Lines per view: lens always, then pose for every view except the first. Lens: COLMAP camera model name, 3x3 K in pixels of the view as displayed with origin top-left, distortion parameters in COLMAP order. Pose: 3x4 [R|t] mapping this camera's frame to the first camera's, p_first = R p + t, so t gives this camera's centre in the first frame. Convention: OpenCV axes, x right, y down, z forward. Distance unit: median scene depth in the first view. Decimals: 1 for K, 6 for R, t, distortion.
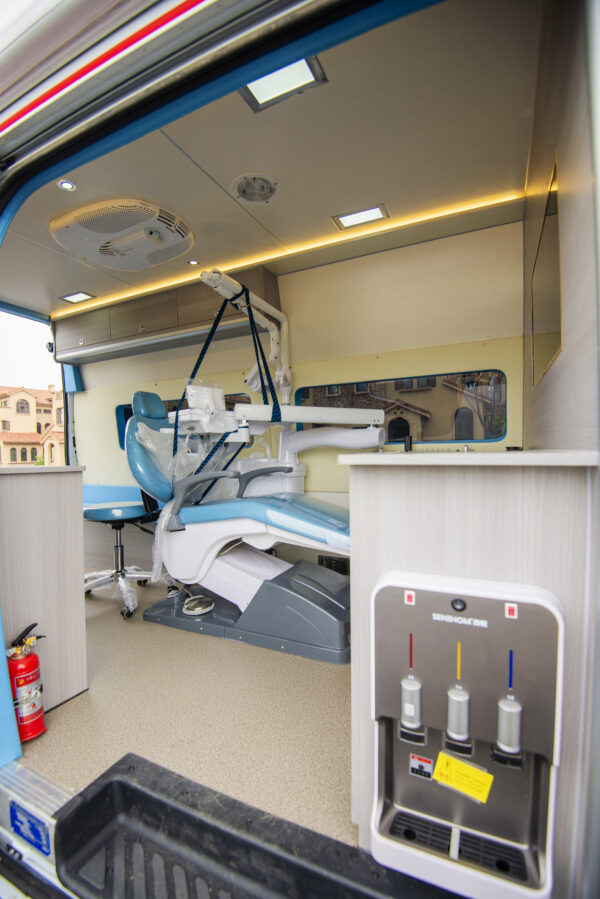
lens RADIAL K [[399.9, 0, 304.1], [0, 399.9, 467.2], [0, 0, 1]] dist [-0.014339, -0.000245]
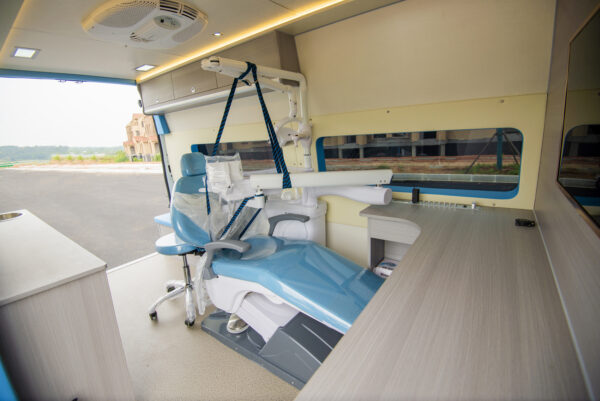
lens RADIAL K [[279.8, 0, 300.0], [0, 279.8, 200.5], [0, 0, 1]] dist [-0.021686, -0.000714]
pose [[0.981376, 0.000049, -0.192098, 0.109767], [0.034004, 0.984163, 0.173973, -0.206754], [0.189064, -0.177265, 0.965832, 0.238209]]
